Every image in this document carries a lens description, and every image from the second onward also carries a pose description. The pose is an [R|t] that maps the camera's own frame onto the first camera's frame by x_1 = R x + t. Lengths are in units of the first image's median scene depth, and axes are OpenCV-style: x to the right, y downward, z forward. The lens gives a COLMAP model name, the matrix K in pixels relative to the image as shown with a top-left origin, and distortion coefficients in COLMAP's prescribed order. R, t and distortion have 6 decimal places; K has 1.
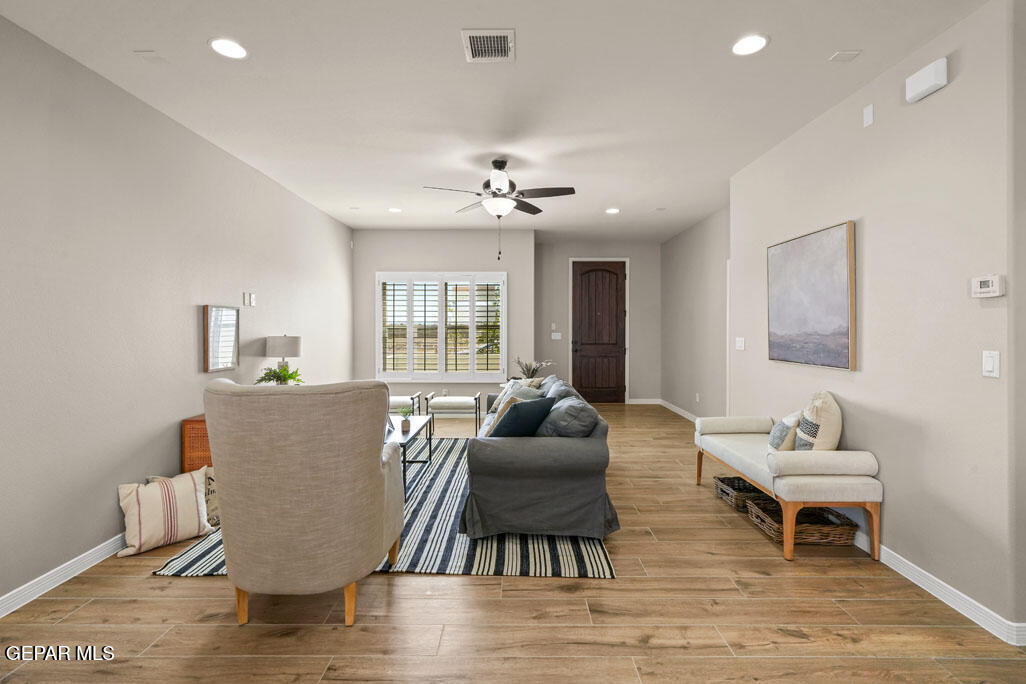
lens RADIAL K [[465.8, 0, 512.4], [0, 465.8, 328.3], [0, 0, 1]] dist [-0.004339, 0.000221]
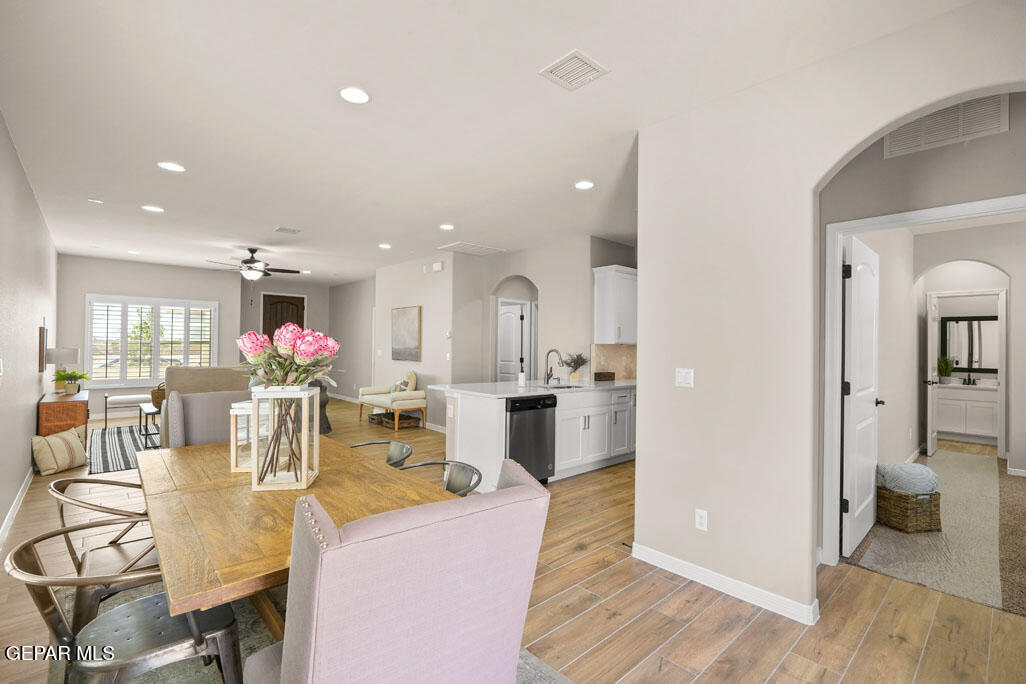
lens RADIAL K [[463.0, 0, 514.7], [0, 463.0, 343.4], [0, 0, 1]] dist [-0.012129, 0.005897]
pose [[0.735110, 0.010821, 0.677861, -0.428581], [-0.010002, 0.999937, -0.005117, -0.004157], [-0.677874, -0.003018, 0.735172, -0.847777]]
